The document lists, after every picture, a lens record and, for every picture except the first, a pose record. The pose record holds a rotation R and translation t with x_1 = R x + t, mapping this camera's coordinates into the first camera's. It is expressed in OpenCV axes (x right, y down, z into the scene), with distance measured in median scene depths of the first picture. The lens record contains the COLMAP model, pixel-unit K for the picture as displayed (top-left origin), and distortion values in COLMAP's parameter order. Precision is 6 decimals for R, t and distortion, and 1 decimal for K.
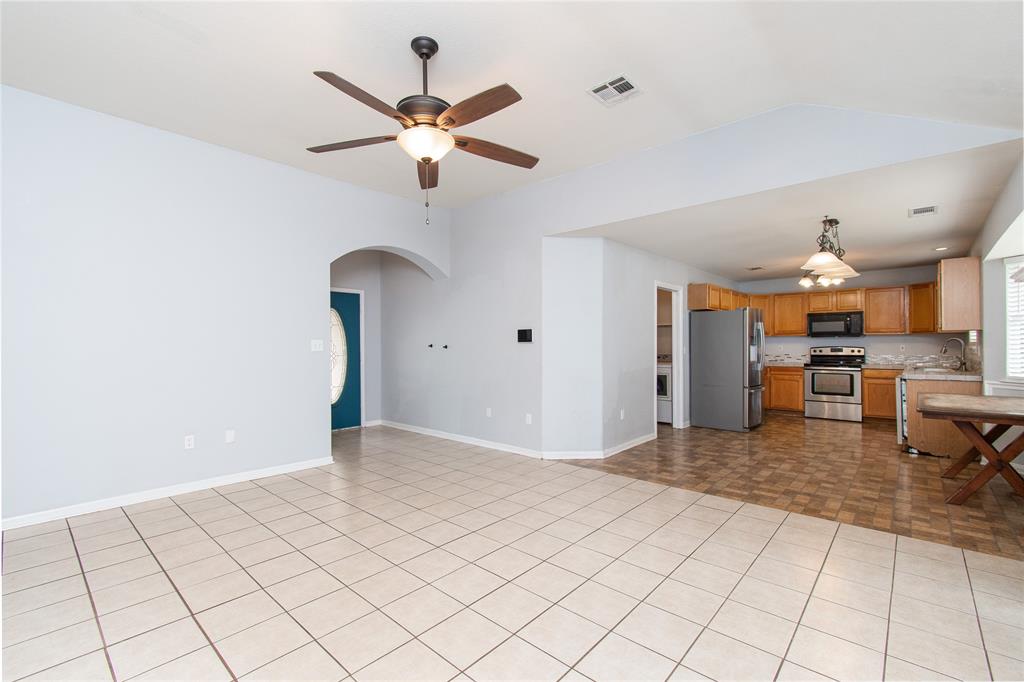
lens RADIAL K [[452.4, 0, 507.8], [0, 452.4, 345.5], [0, 0, 1]] dist [-0.000661, -0.000192]
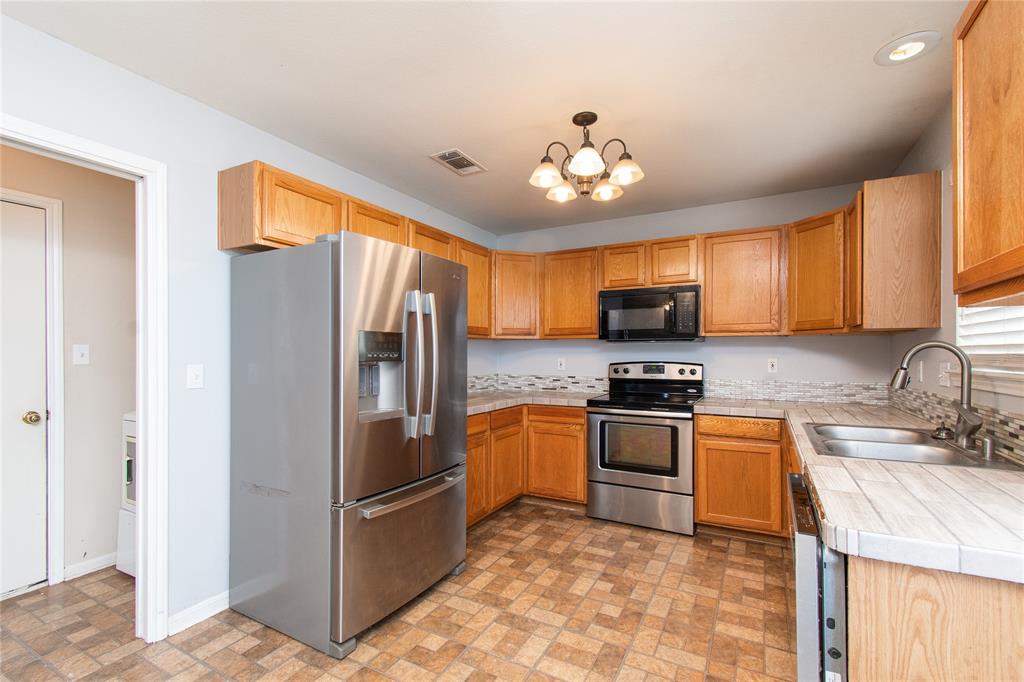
lens RADIAL K [[453.5, 0, 515.1], [0, 453.5, 358.1], [0, 0, 1]] dist [-0.001198, -0.000133]
pose [[0.970250, 0.002907, 0.242089, 0.491785], [-0.004774, 0.999963, 0.007129, -0.004544], [-0.242059, -0.008073, 0.970228, 0.597246]]
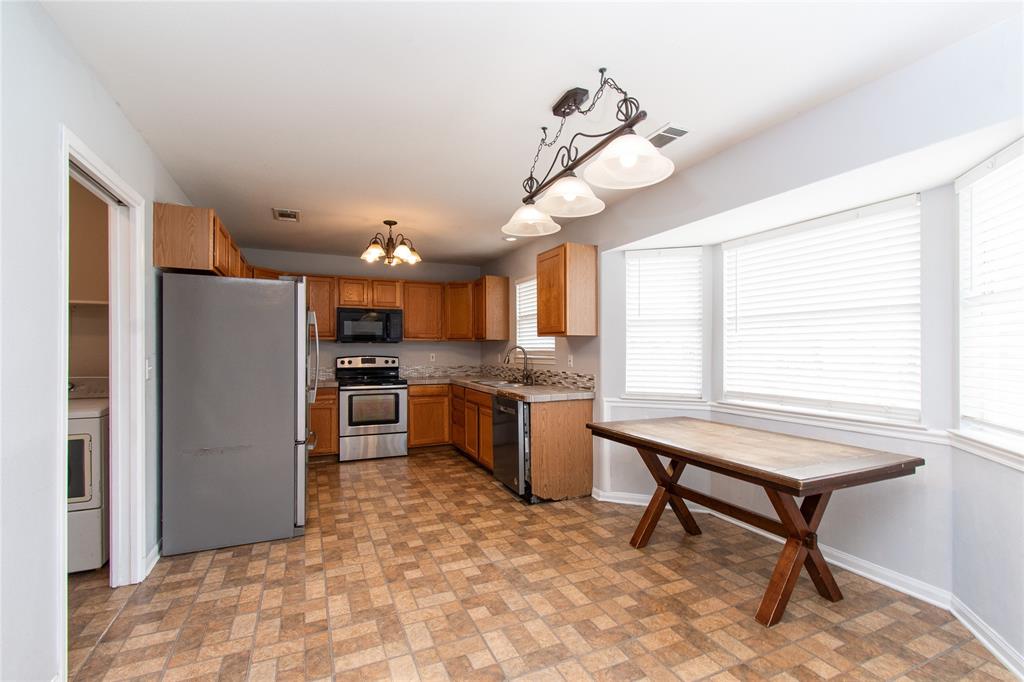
lens RADIAL K [[450.9, 0, 507.6], [0, 450.9, 353.1], [0, 0, 1]] dist [-0.000412, -0.000218]
pose [[0.394234, 0.000764, 0.919010, 0.148125], [-0.000949, 0.999999, -0.000425, -0.002281], [-0.919009, -0.000705, 0.394235, 0.527360]]
